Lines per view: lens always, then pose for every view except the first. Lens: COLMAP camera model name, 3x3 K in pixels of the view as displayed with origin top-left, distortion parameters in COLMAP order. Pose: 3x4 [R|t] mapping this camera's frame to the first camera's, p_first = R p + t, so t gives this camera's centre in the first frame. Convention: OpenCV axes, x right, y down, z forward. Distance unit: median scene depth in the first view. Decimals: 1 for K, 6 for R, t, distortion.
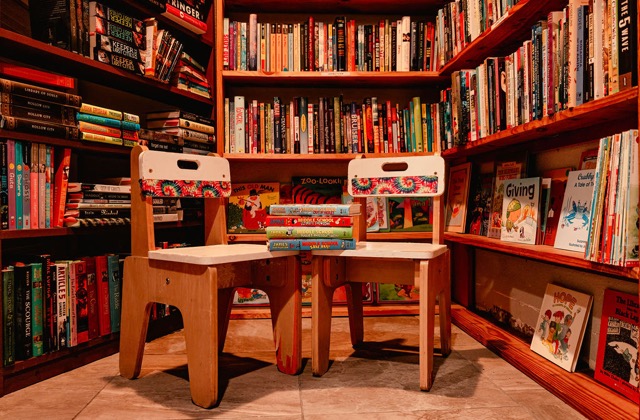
lens RADIAL K [[533.3, 0, 321.3], [0, 533.3, 208.3], [0, 0, 1]] dist [-0.014645, -0.008889]
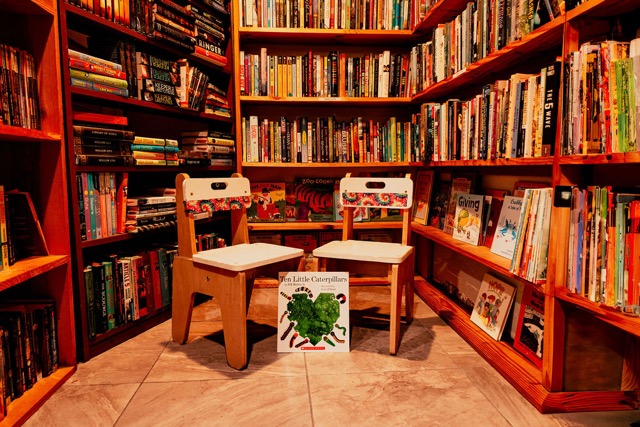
lens RADIAL K [[440.6, 0, 321.2], [0, 440.6, 214.0], [0, 0, 1]] dist [-0.003081, 0.001296]
pose [[0.999738, 0.005227, 0.022288, -0.020681], [-0.007968, 0.992159, 0.124732, -0.147947], [-0.021461, -0.124877, 0.991940, -0.092538]]
